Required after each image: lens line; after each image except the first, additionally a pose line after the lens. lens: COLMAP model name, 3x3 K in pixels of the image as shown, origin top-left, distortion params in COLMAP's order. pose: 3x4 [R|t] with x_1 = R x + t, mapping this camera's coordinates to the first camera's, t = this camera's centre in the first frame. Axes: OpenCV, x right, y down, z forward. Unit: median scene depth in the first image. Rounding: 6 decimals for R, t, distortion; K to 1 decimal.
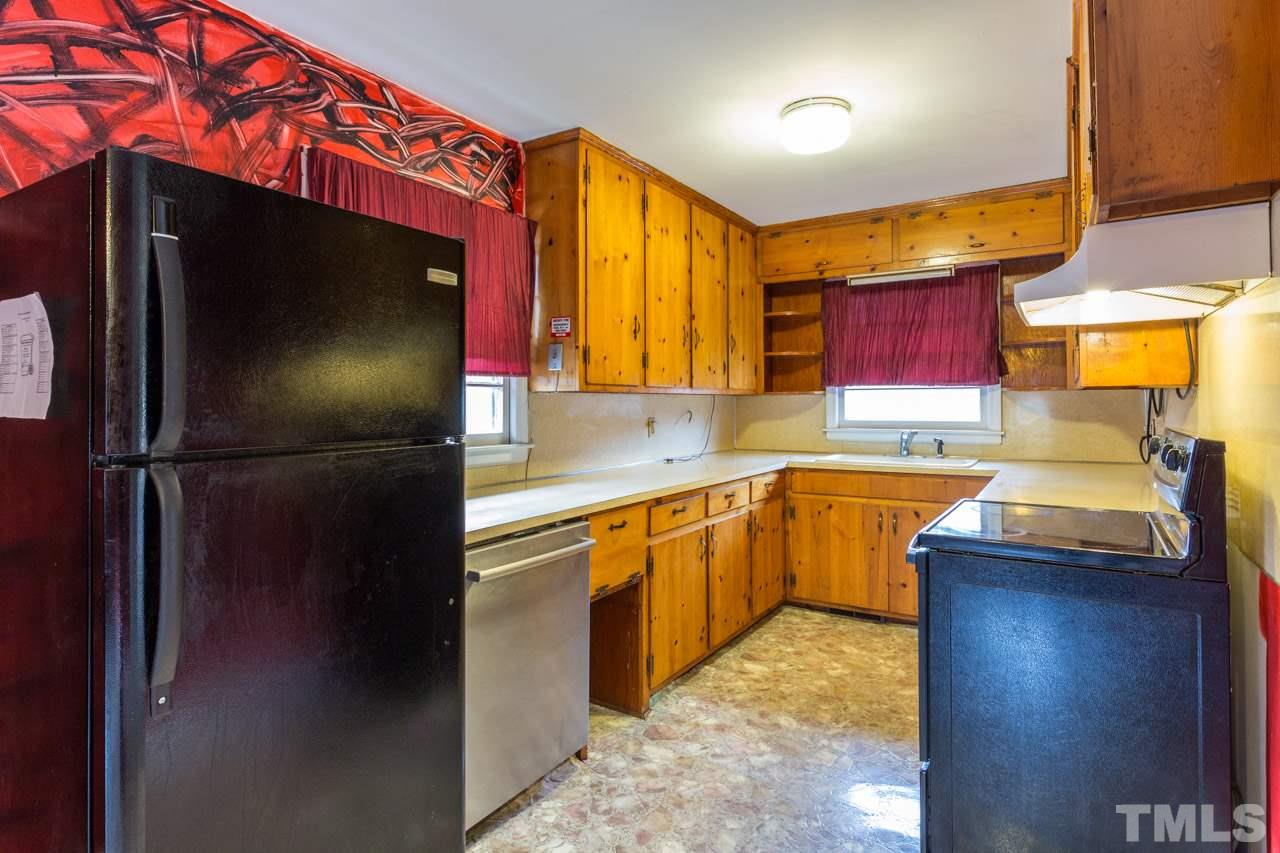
lens RADIAL K [[665.5, 0, 642.2], [0, 665.5, 414.7], [0, 0, 1]] dist [0.002010, 0.000149]
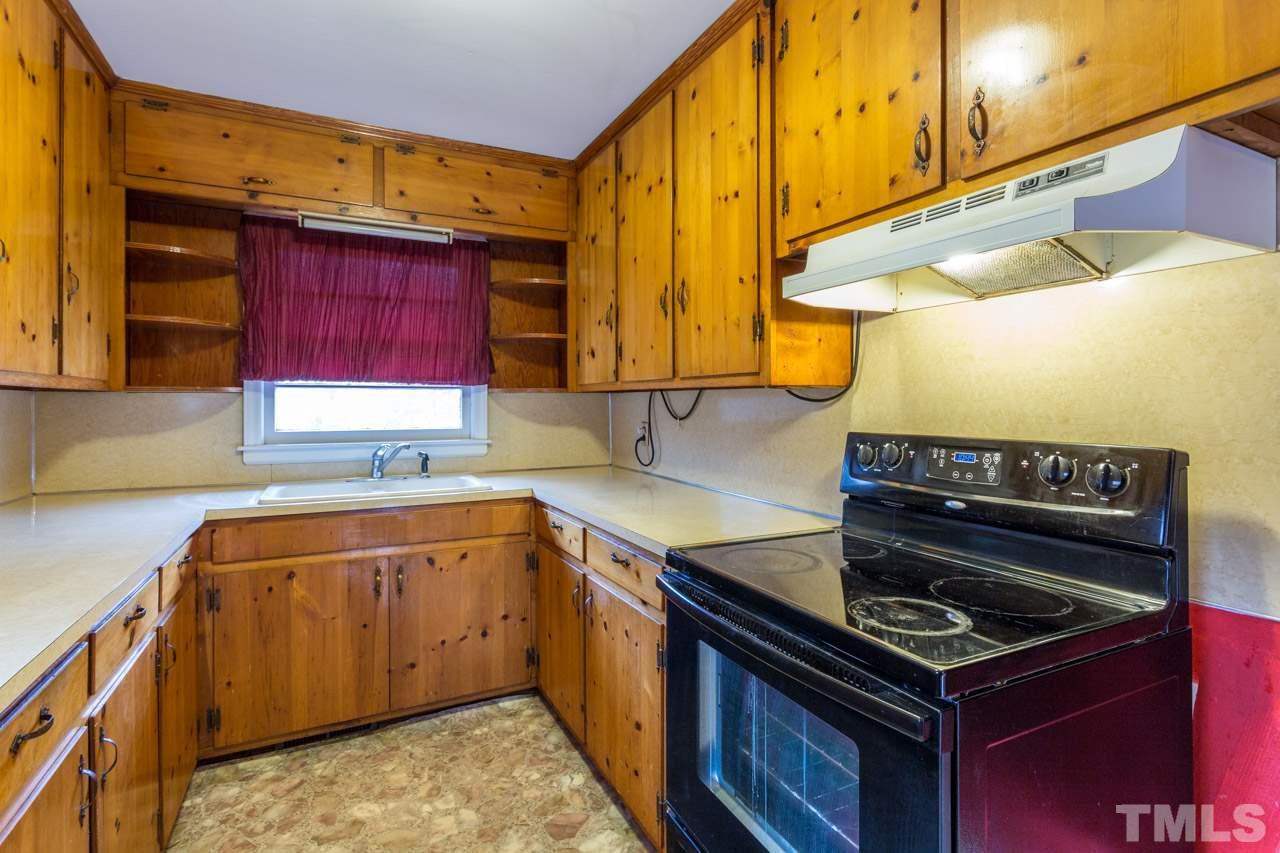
lens RADIAL K [[617.7, 0, 634.8], [0, 617.7, 406.2], [0, 0, 1]] dist [0.007332, -0.000311]
pose [[0.517813, 0.002609, 0.855490, -0.039945], [0.015439, 0.999804, -0.012394, -0.005040], [-0.855355, 0.019626, 0.517671, 0.418394]]
